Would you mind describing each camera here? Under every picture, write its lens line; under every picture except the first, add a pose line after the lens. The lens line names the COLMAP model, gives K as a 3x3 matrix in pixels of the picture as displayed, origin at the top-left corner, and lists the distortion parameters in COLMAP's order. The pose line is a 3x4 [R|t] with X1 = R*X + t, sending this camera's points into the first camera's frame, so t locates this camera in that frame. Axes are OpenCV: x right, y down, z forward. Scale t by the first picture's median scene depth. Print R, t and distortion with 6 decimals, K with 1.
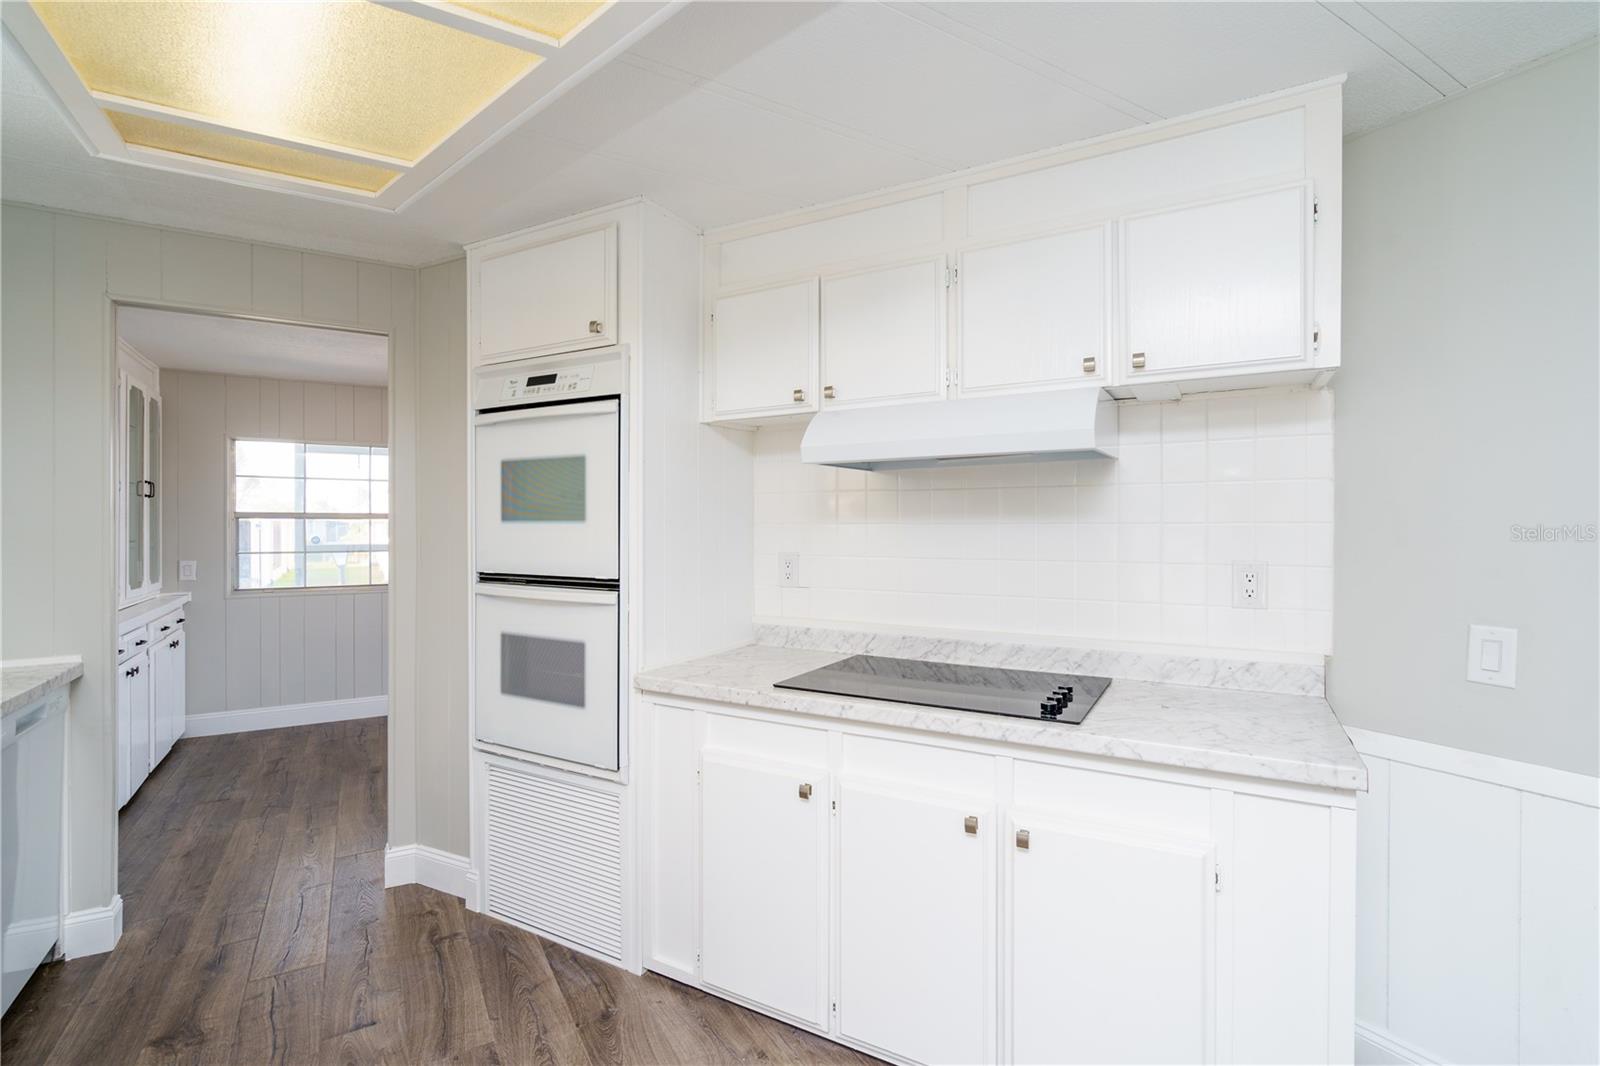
lens RADIAL K [[739.1, 0, 800.6], [0, 739.1, 528.9], [0, 0, 1]] dist [0.000537, -0.000019]
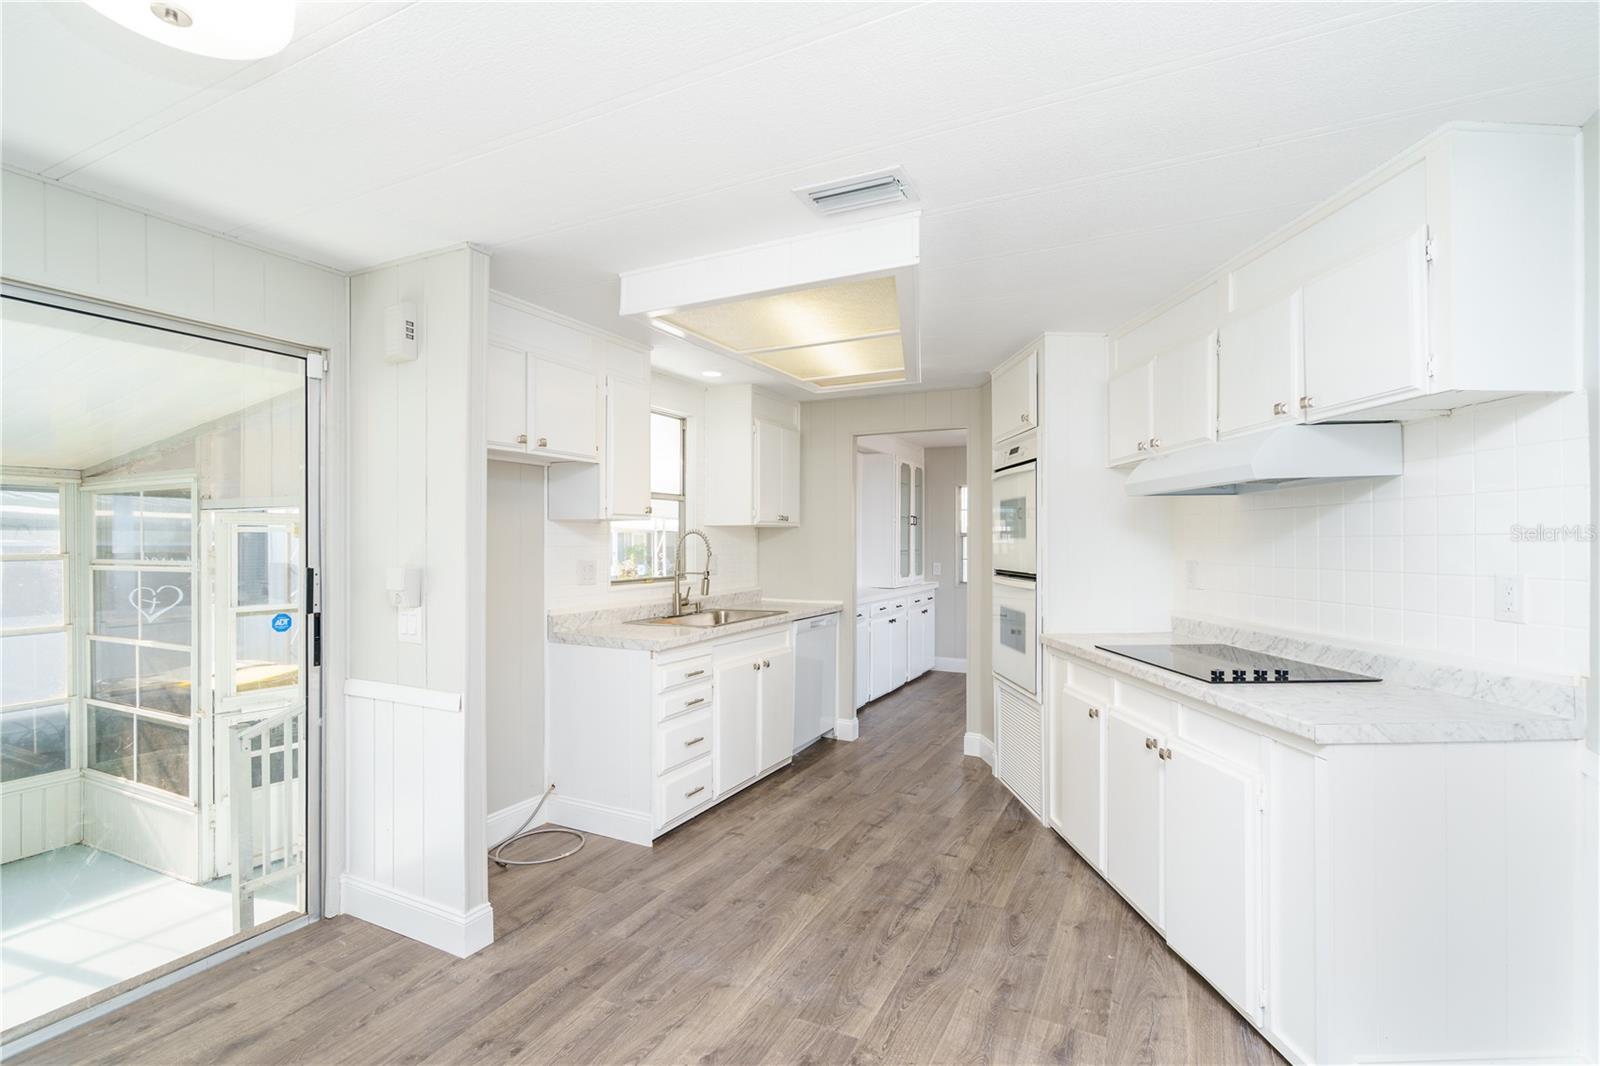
lens RADIAL K [[739.1, 0, 800.6], [0, 739.1, 528.9], [0, 0, 1]] dist [0.000537, -0.000019]
pose [[0.535761, -0.017961, -0.844179, 0.769370], [0.001214, 0.999789, -0.020502, 0.002352], [0.844369, 0.009959, 0.535670, -0.262226]]
